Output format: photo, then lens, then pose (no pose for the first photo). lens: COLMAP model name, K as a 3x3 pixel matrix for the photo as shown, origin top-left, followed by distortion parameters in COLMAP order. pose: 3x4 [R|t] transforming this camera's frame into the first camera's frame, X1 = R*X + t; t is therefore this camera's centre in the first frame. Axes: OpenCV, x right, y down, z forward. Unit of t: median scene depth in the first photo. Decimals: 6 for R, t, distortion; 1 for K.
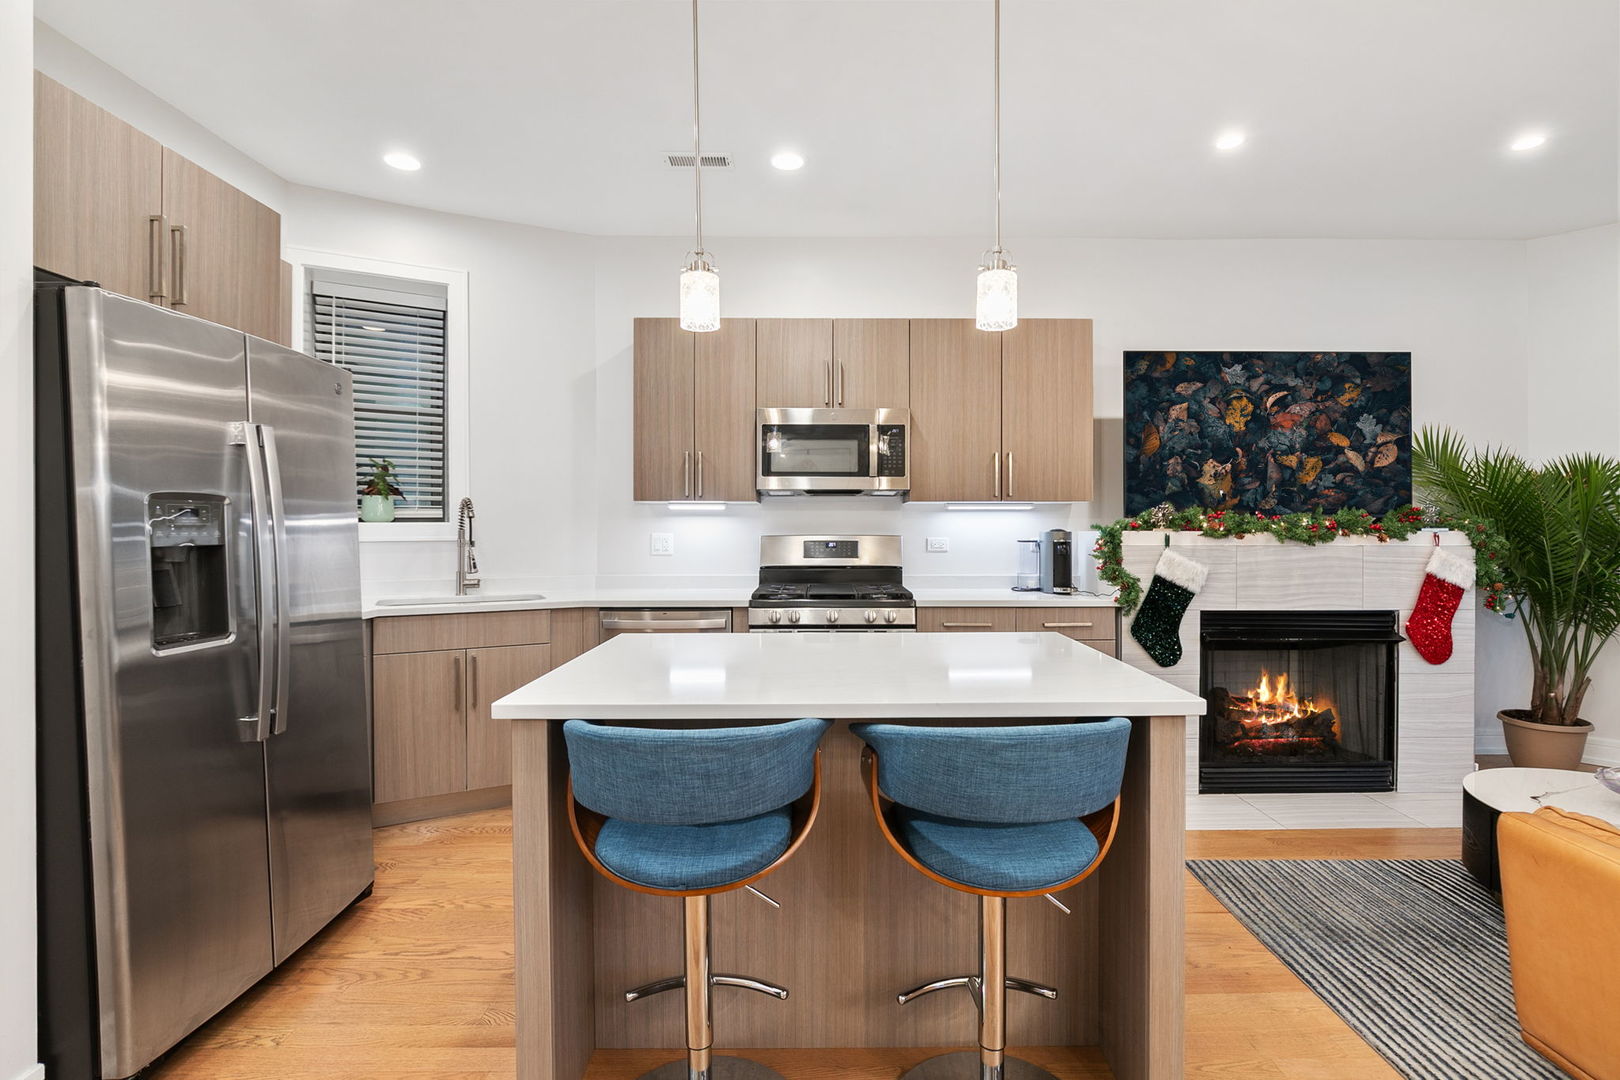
lens RADIAL K [[739.2, 0, 811.7], [0, 739.2, 533.2], [0, 0, 1]] dist [-0.024144, -0.000262]
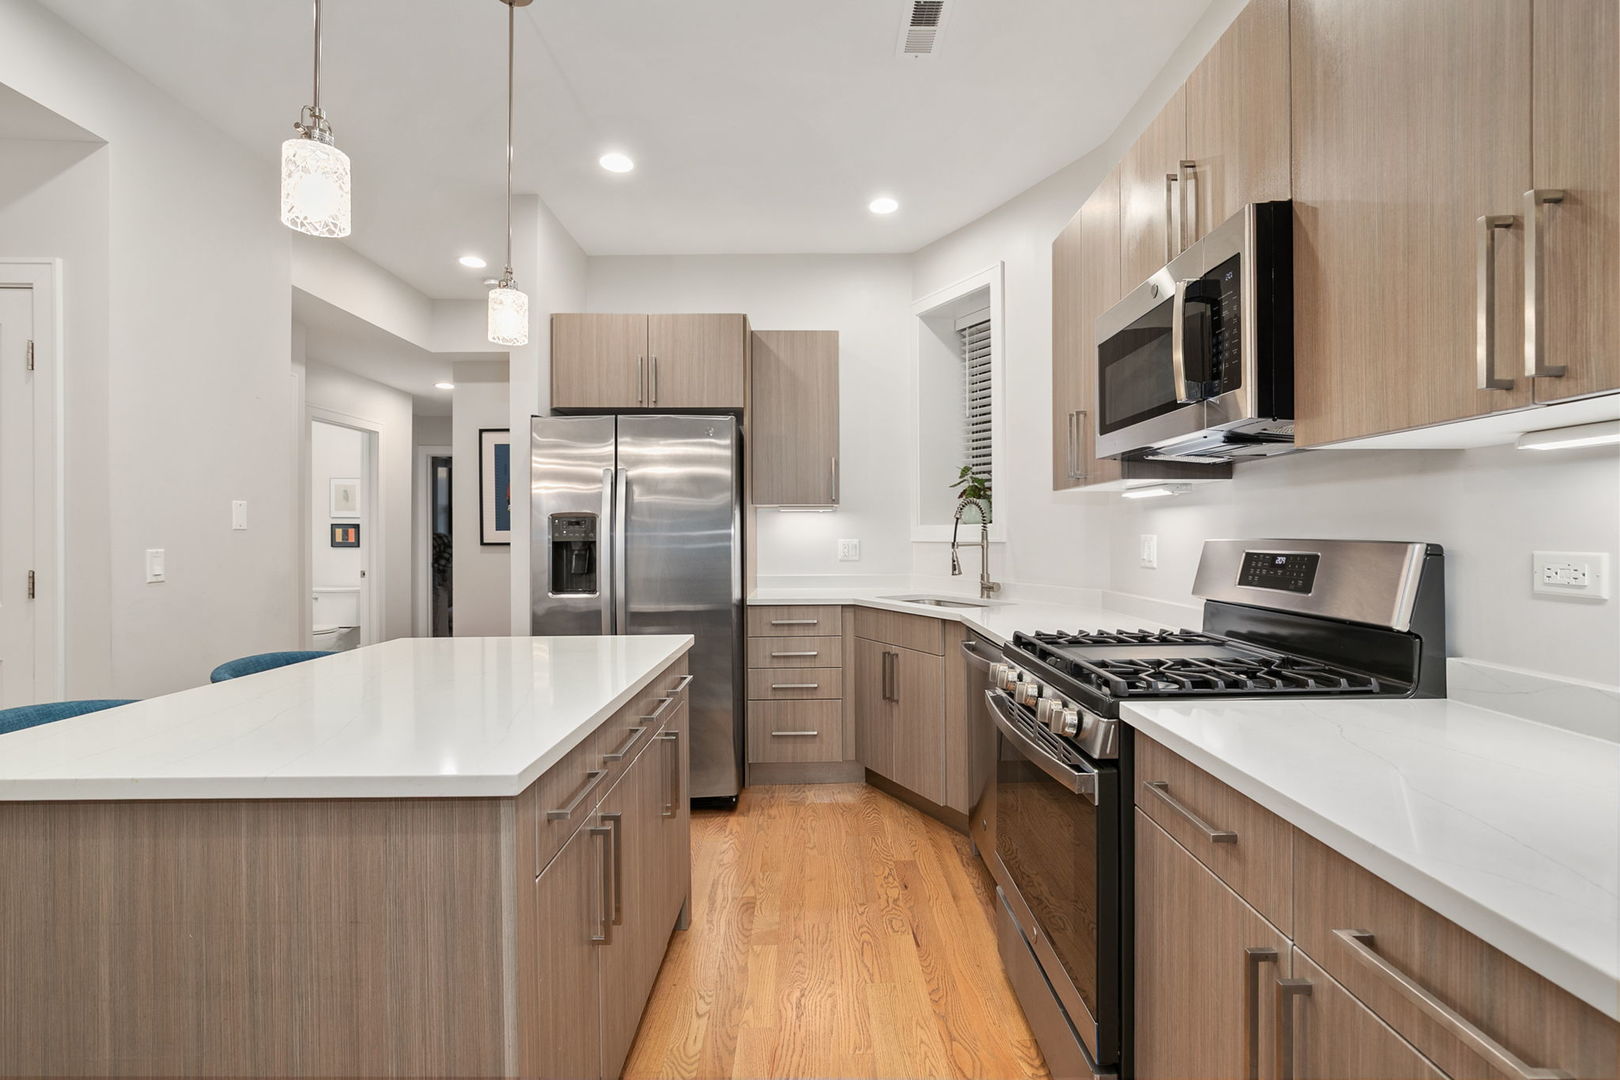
lens RADIAL K [[716.7, 0, 810.0], [0, 716.7, 540.0], [0, 0, 1]] dist [-0.000584, -0.000097]
pose [[0.029835, 0.005823, -0.999538, 0.706295], [-0.001179, 0.999983, 0.005790, 0.001295], [0.999554, 0.001005, 0.029841, 1.098946]]
